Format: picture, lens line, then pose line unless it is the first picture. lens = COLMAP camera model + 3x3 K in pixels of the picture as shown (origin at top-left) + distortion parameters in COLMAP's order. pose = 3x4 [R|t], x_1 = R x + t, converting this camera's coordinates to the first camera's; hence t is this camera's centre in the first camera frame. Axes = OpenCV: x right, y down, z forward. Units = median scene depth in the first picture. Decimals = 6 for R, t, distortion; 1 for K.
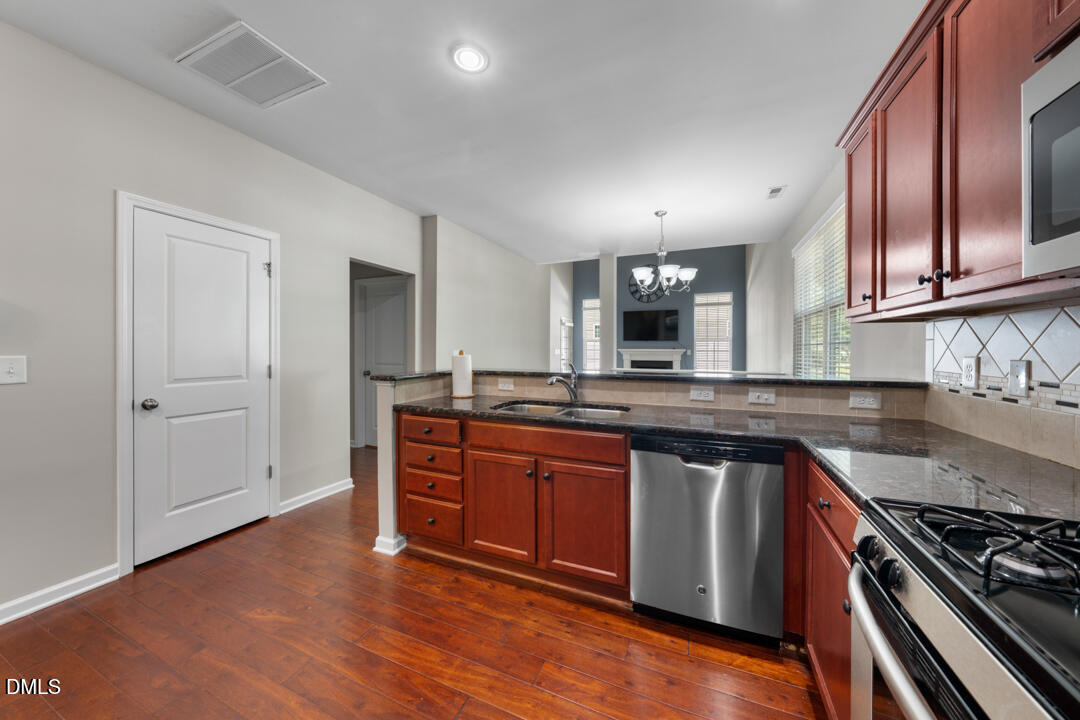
lens RADIAL K [[367.4, 0, 543.9], [0, 367.4, 351.6], [0, 0, 1]] dist [-0.000338, -0.000145]
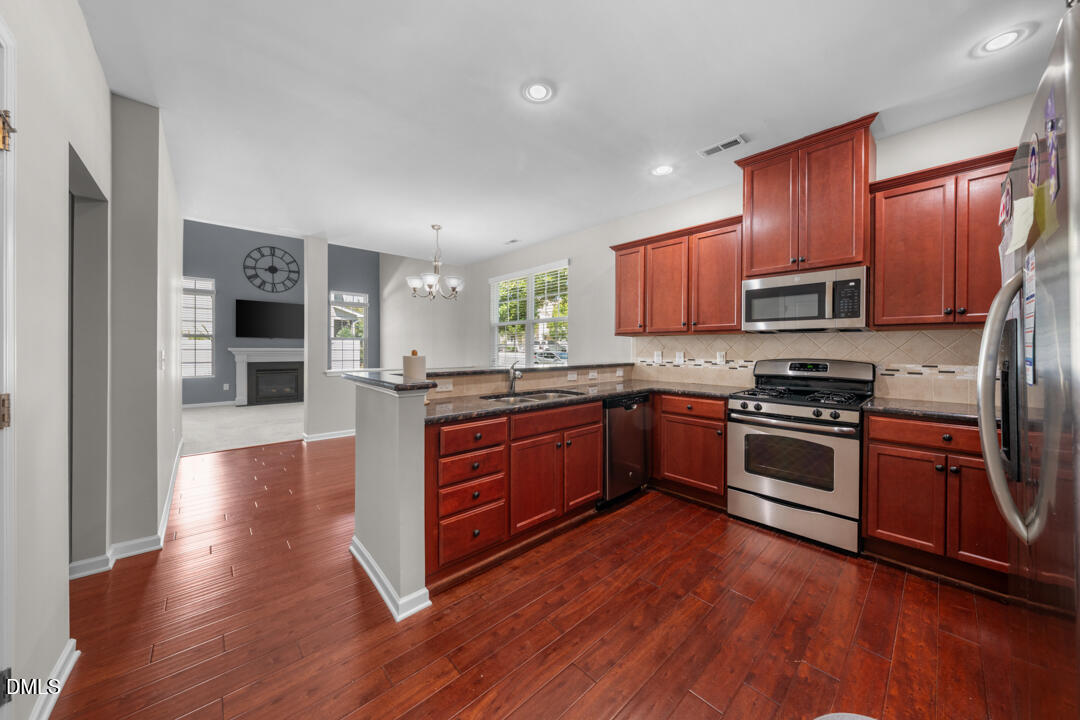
lens RADIAL K [[367.4, 0, 544.7], [0, 367.4, 351.2], [0, 0, 1]] dist [-0.000338, -0.000145]
pose [[0.405287, -0.007315, 0.914160, -0.972011], [0.005436, 0.999970, 0.005592, -0.004220], [-0.914173, 0.002703, 0.405315, 0.412890]]
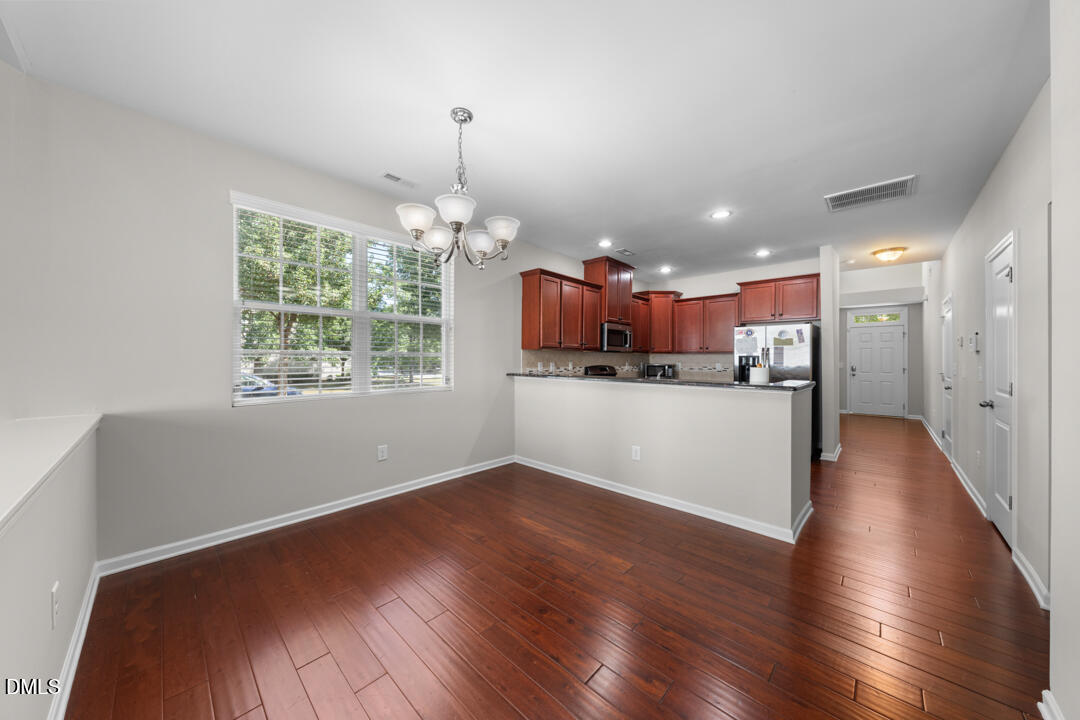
lens RADIAL K [[367.4, 0, 538.3], [0, 367.4, 362.5], [0, 0, 1]] dist [-0.000338, -0.000145]
pose [[-0.940918, -0.008620, 0.338524, 0.035625], [-0.003266, 0.999860, 0.016383, -0.024309], [-0.338618, 0.014309, -0.940815, 2.514504]]
